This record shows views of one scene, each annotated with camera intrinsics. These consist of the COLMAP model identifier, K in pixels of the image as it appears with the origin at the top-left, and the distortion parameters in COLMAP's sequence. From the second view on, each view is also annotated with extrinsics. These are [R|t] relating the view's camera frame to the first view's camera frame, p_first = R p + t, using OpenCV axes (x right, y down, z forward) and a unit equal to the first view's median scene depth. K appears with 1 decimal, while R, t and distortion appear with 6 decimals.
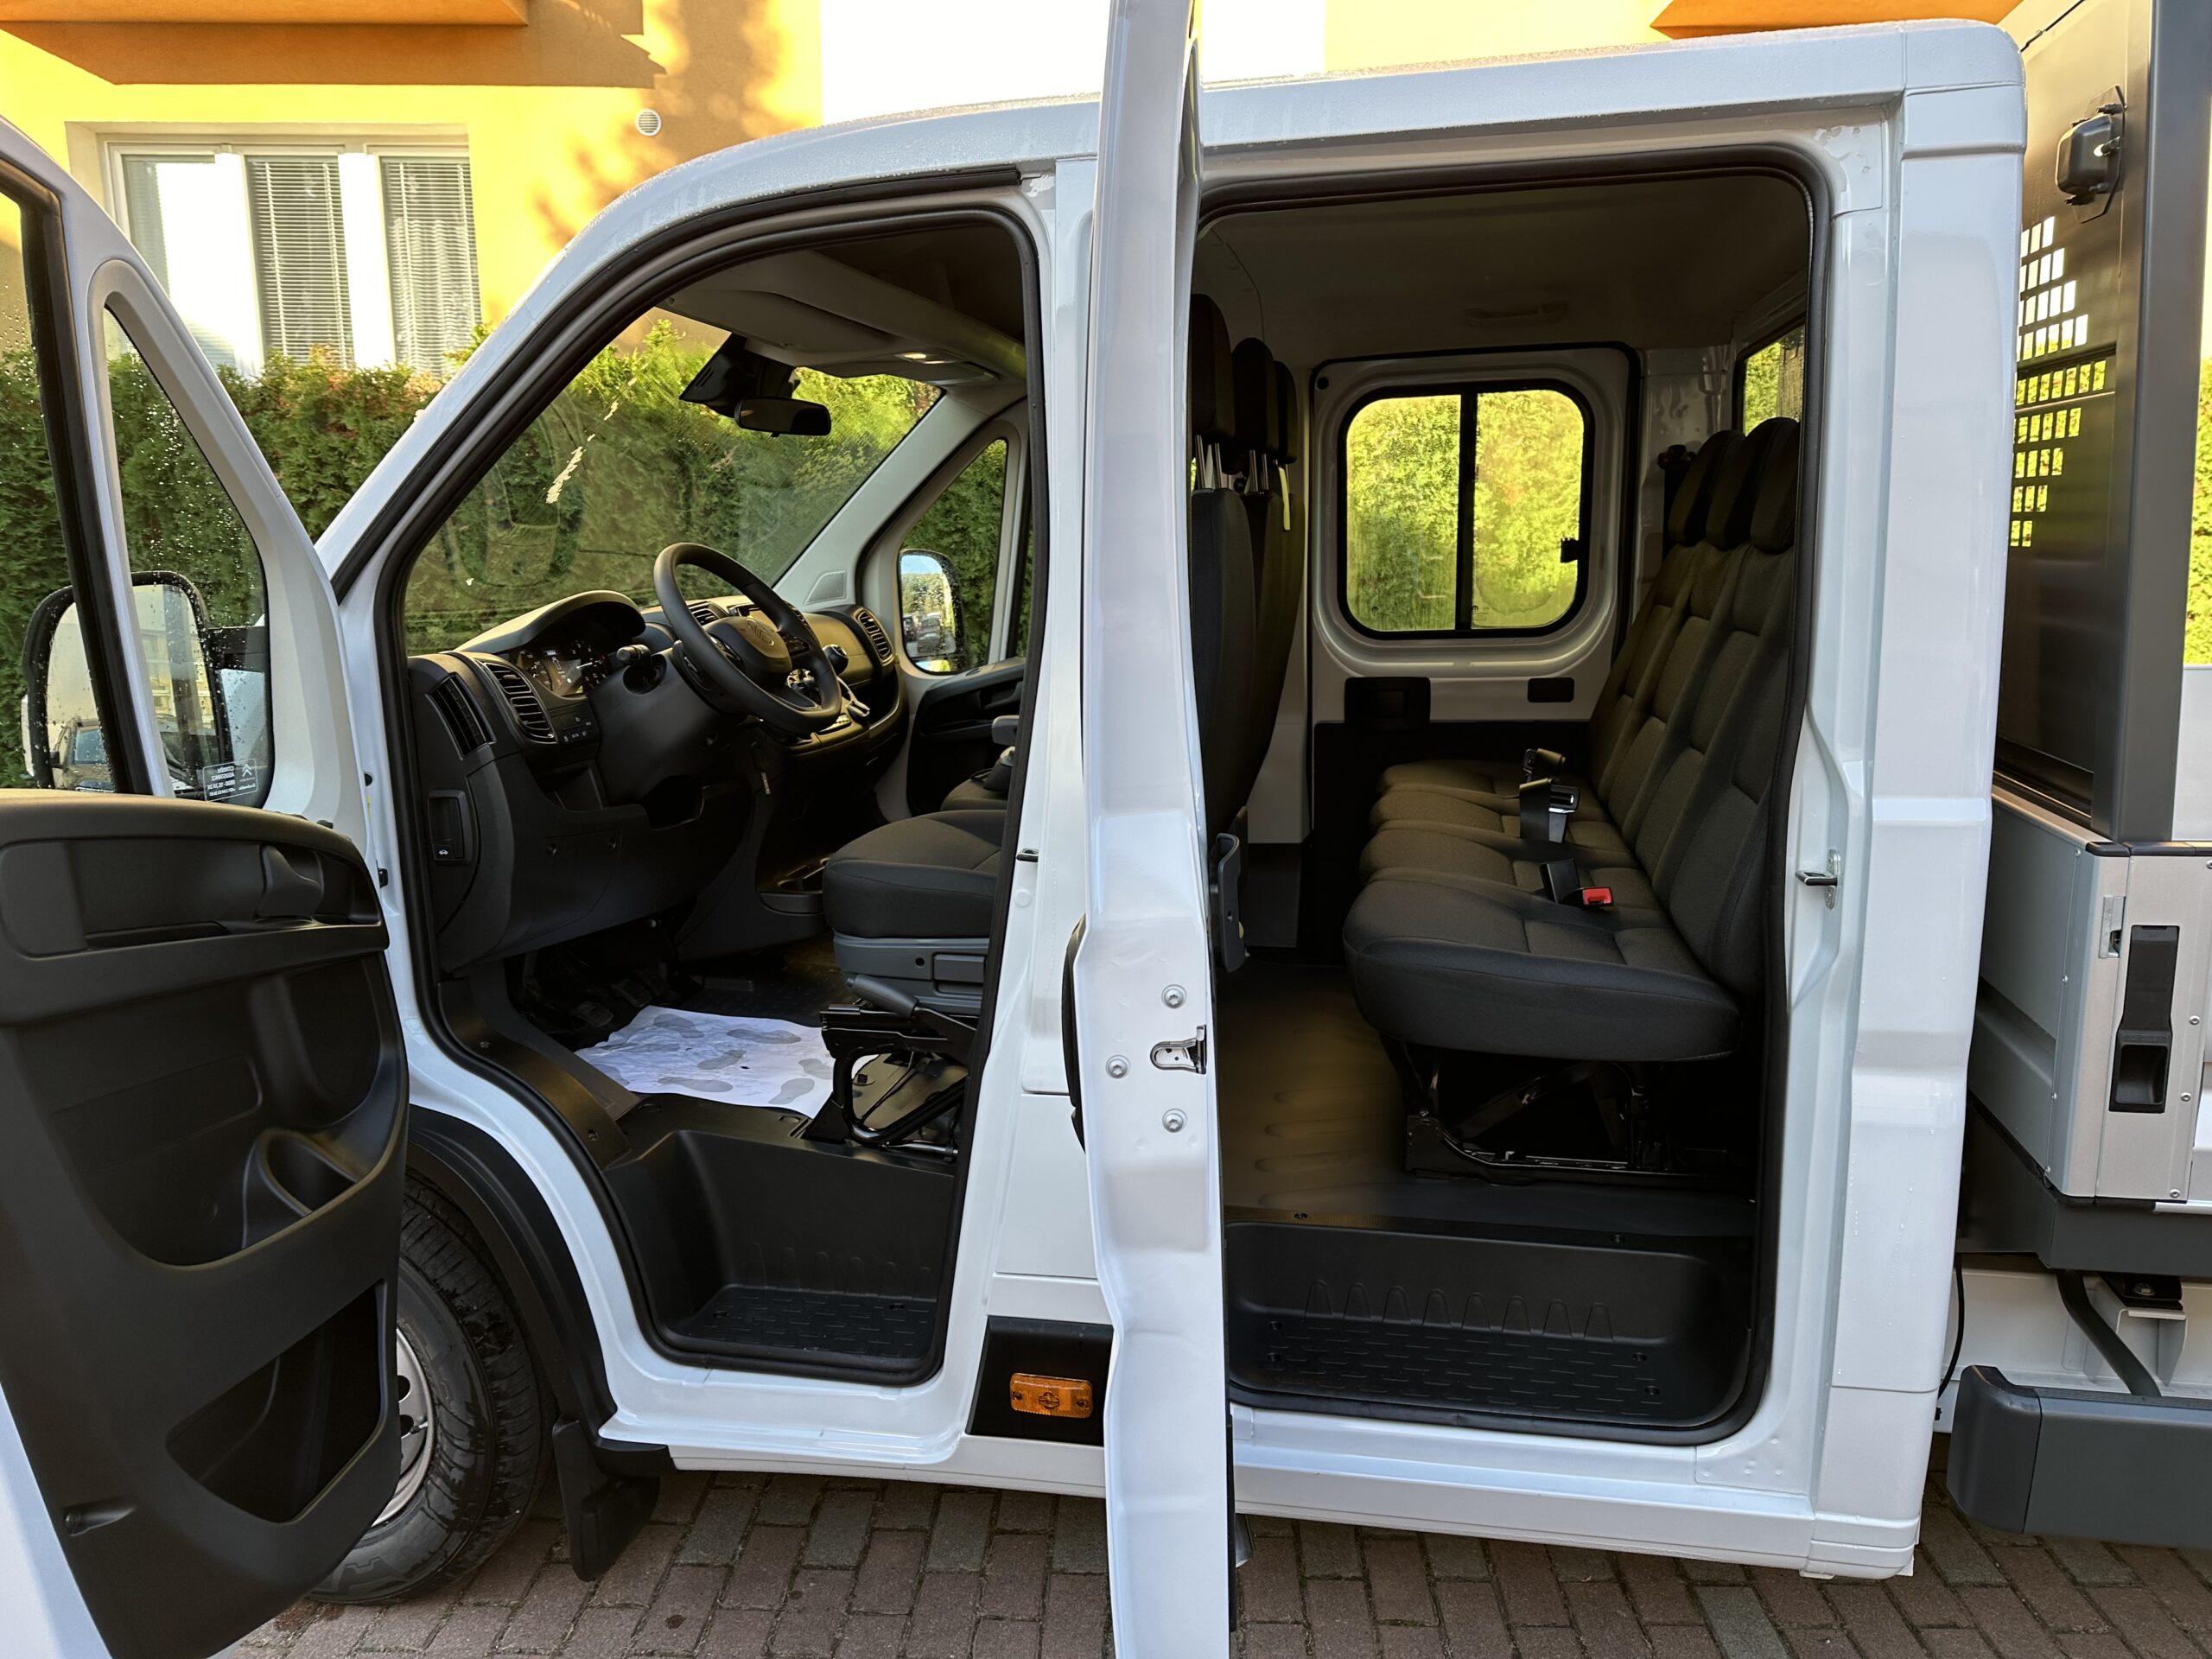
lens RADIAL K [[1567.2, 0, 1106.0], [0, 1567.2, 829.5], [0, 0, 1]] dist [-0.003246, -0.006436]
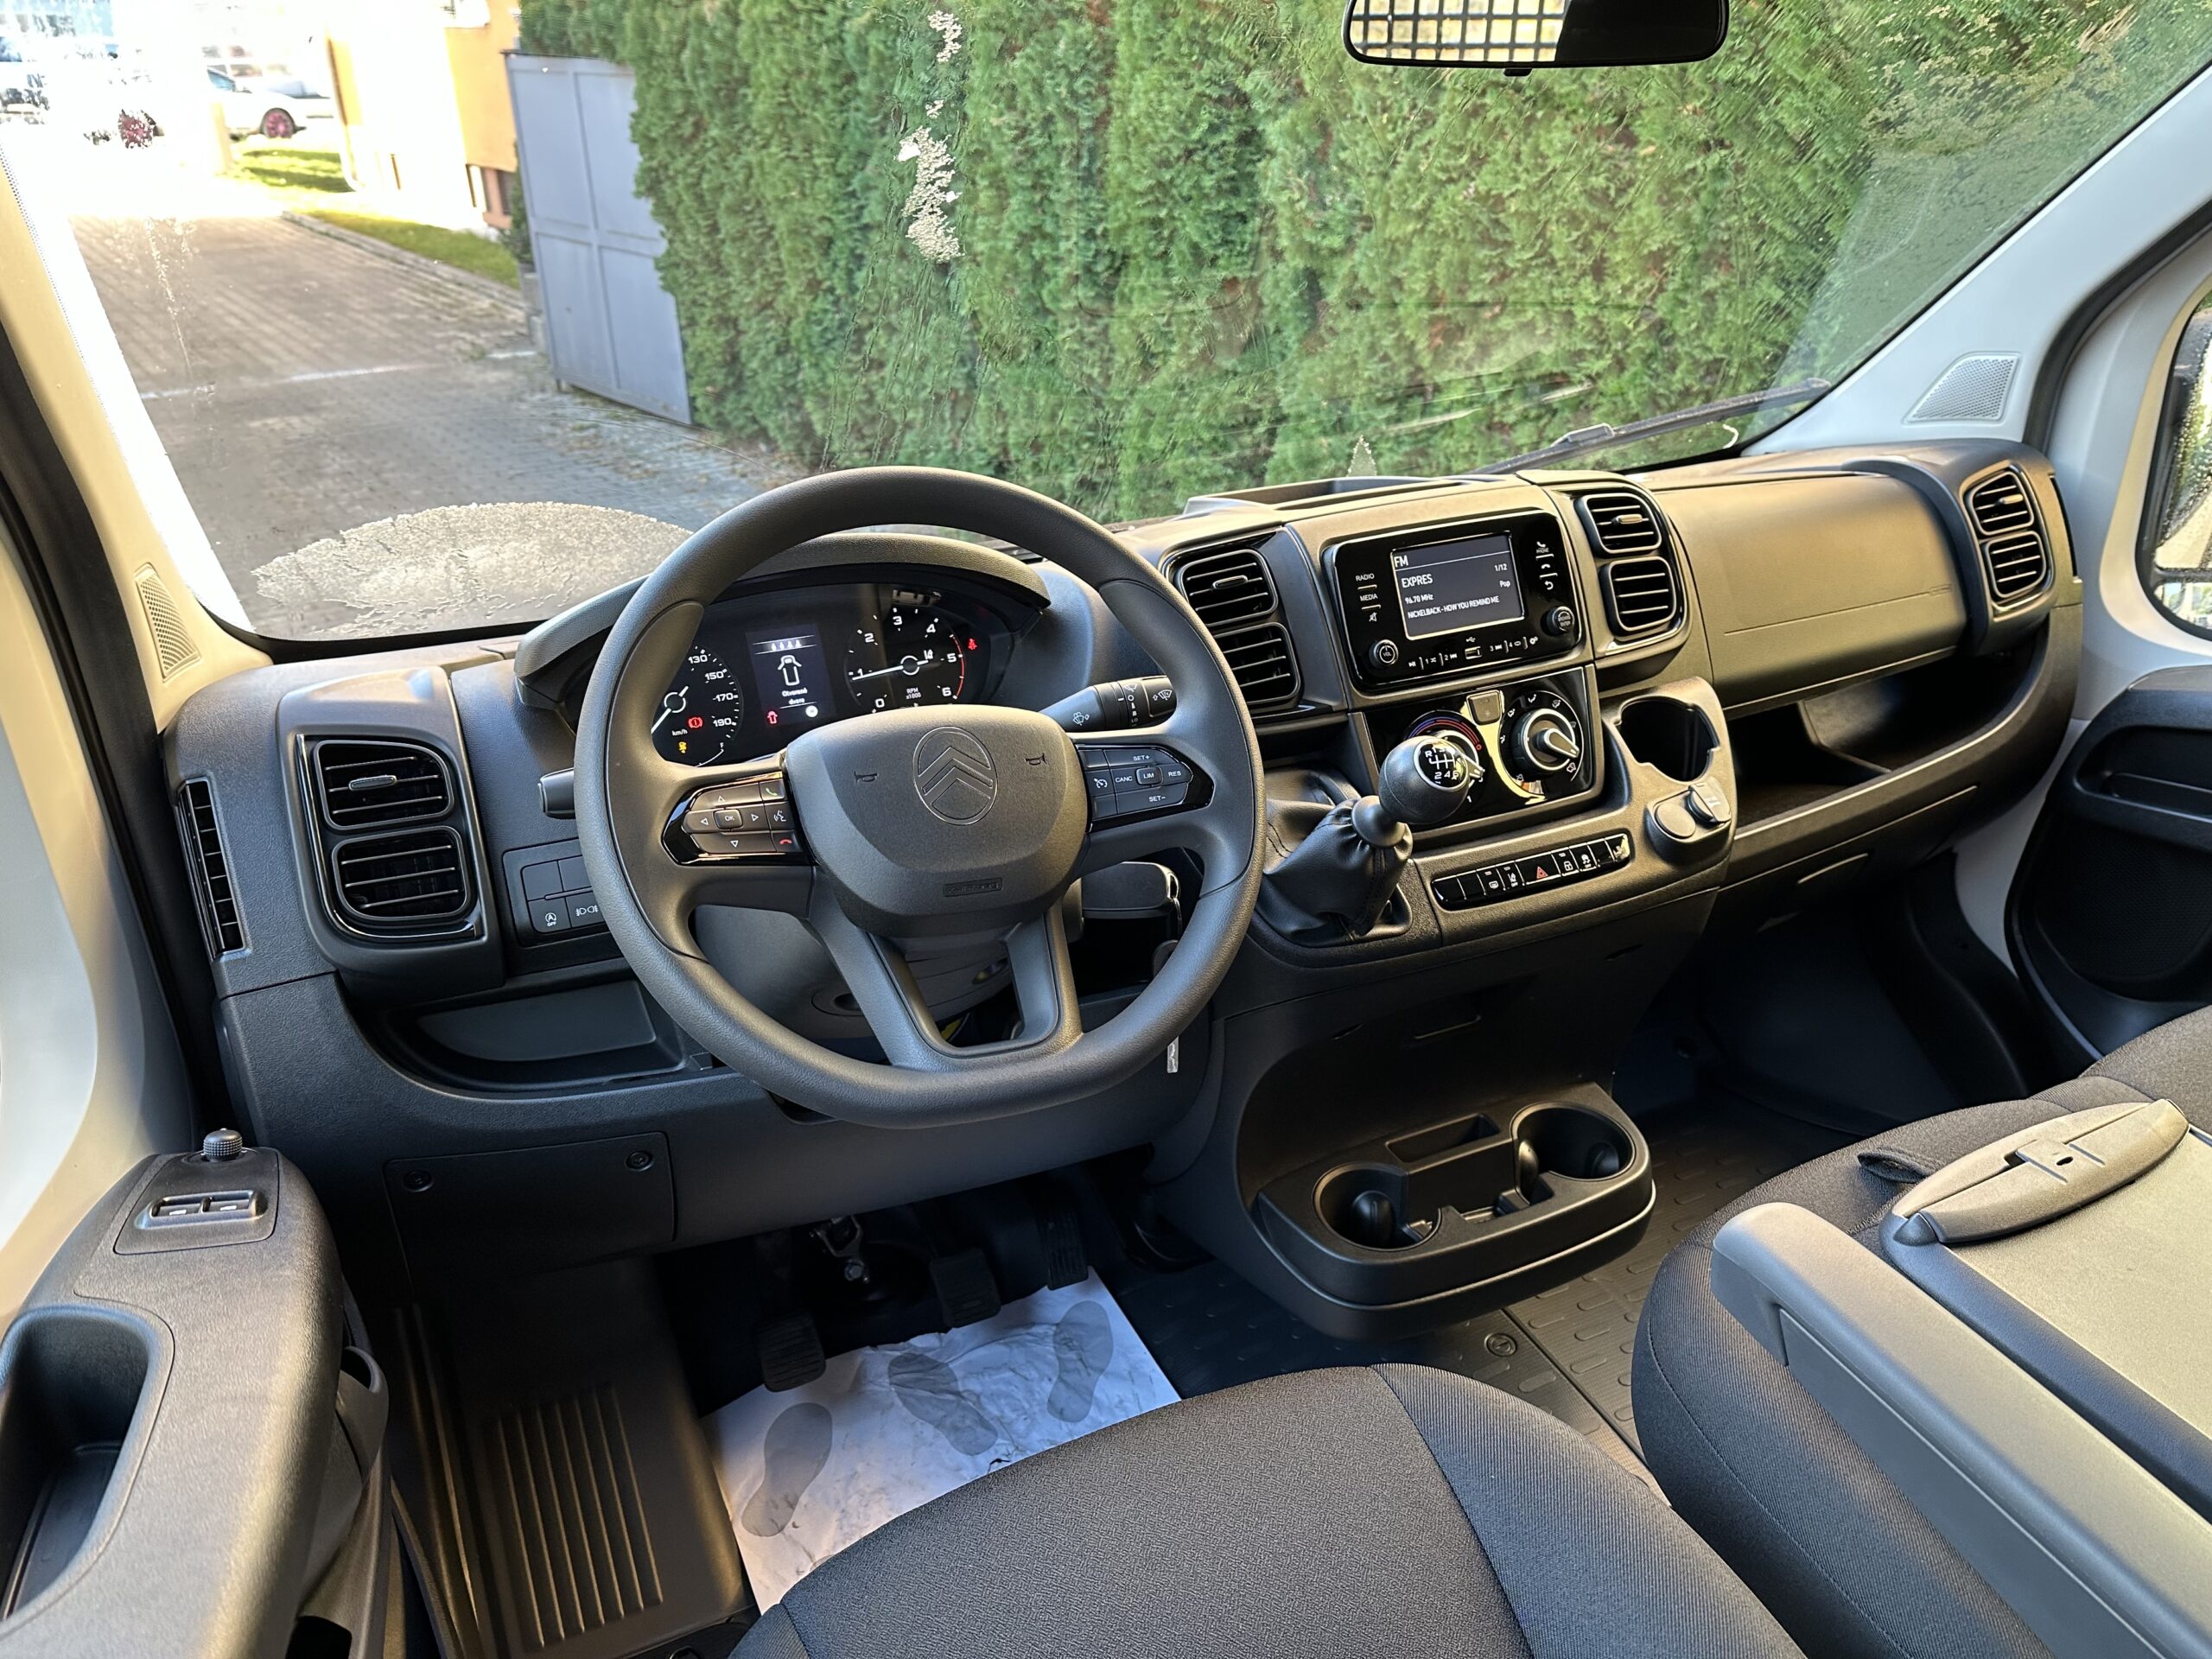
lens RADIAL K [[1567.2, 0, 1106.0], [0, 1567.2, 829.5], [0, 0, 1]] dist [-0.003246, -0.006436]
pose [[0.615811, 0.334204, -0.713501, 0.027269], [-0.134400, 0.936866, 0.322830, -0.143202], [0.776346, -0.102908, 0.621849, 0.508379]]
